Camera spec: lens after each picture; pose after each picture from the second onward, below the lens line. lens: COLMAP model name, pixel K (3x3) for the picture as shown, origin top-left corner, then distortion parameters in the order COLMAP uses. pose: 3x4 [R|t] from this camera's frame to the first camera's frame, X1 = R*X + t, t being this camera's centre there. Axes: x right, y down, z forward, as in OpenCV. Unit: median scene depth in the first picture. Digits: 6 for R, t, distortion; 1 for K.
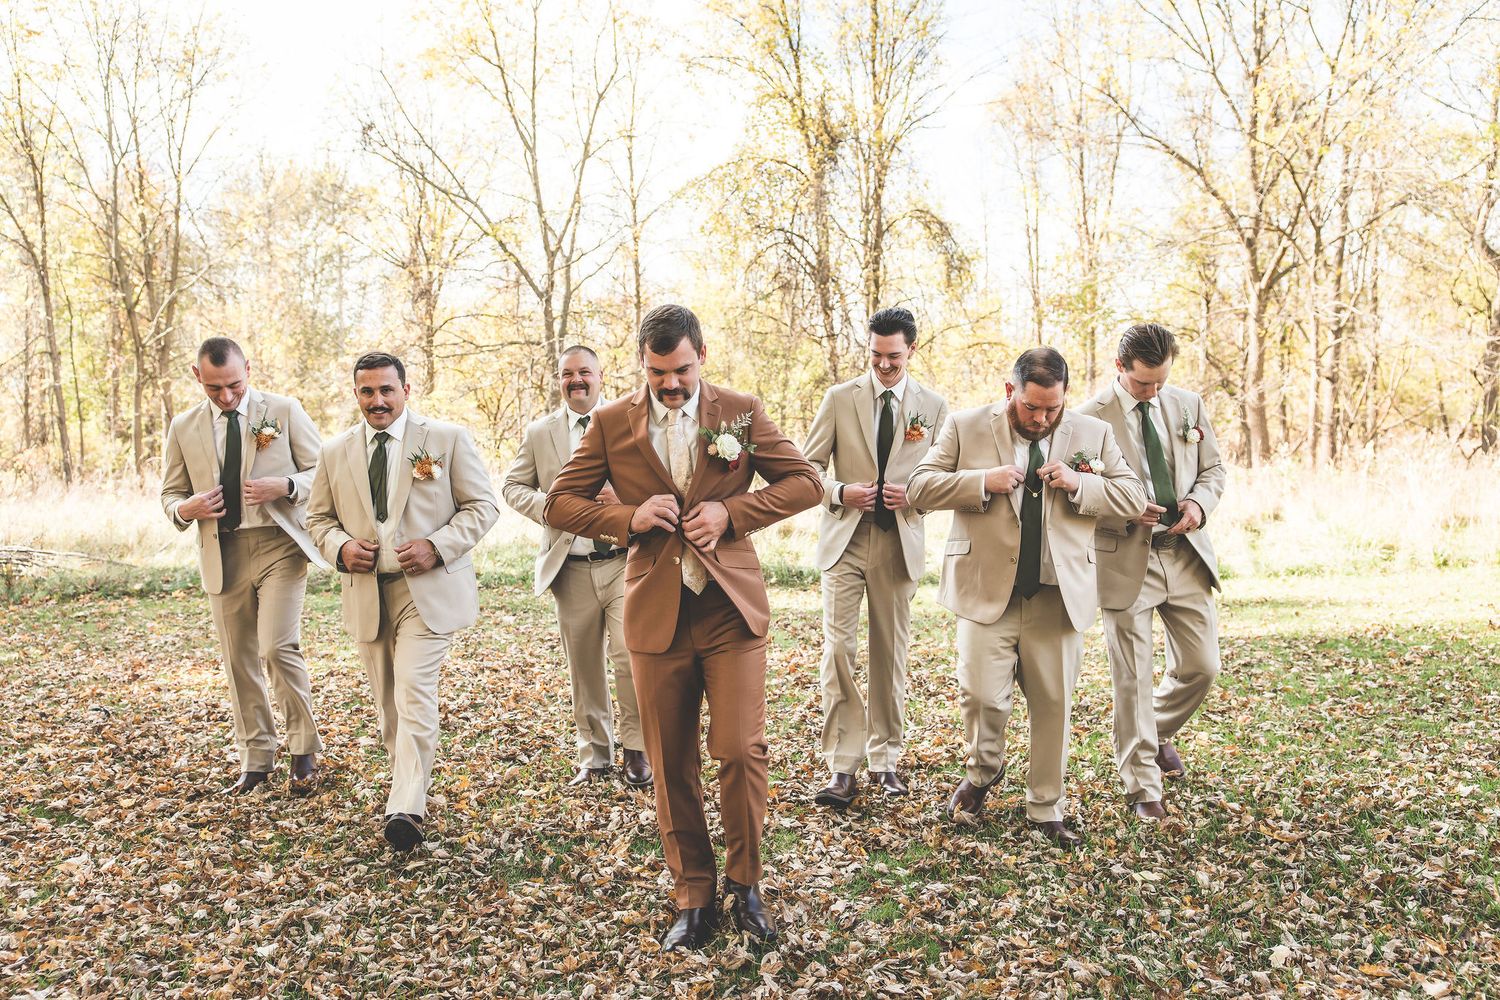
lens RADIAL K [[1313.9, 0, 730.4], [0, 1313.9, 496.4], [0, 0, 1]] dist [-0.016285, -0.003233]
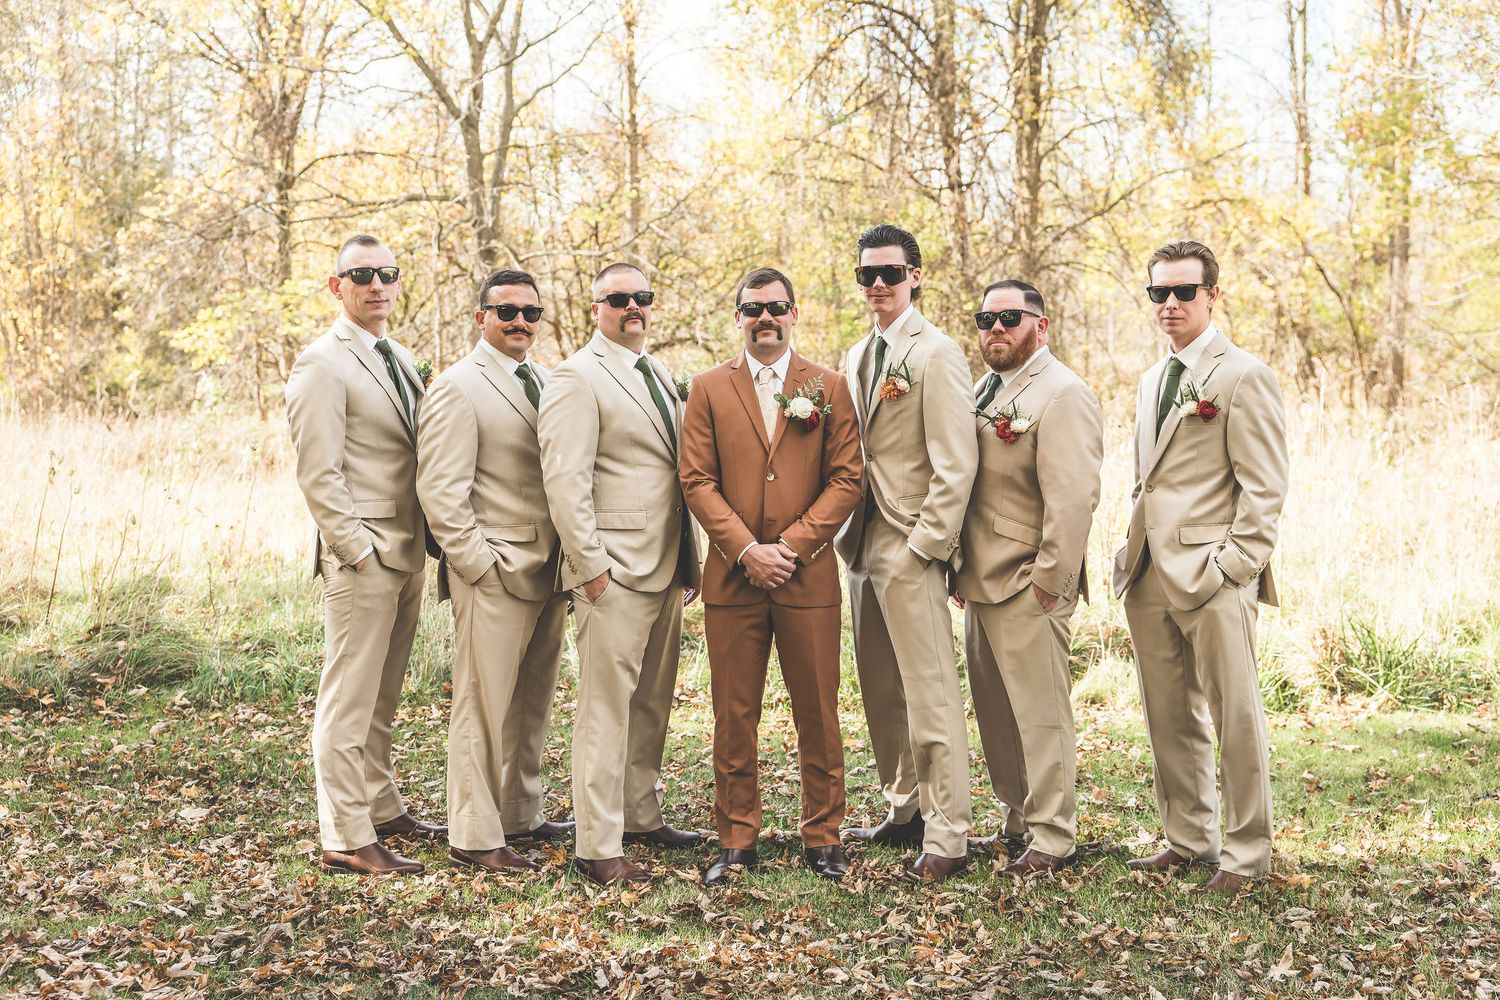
lens RADIAL K [[2014.4, 0, 750.0], [0, 2014.4, 500.0], [0, 0, 1]] dist [0.009842, -0.019356]
pose [[0.999693, 0.004837, -0.024296, 0.007320], [-0.004163, 0.999607, 0.027734, -0.007473], [0.024421, -0.027625, 0.999320, 0.100188]]
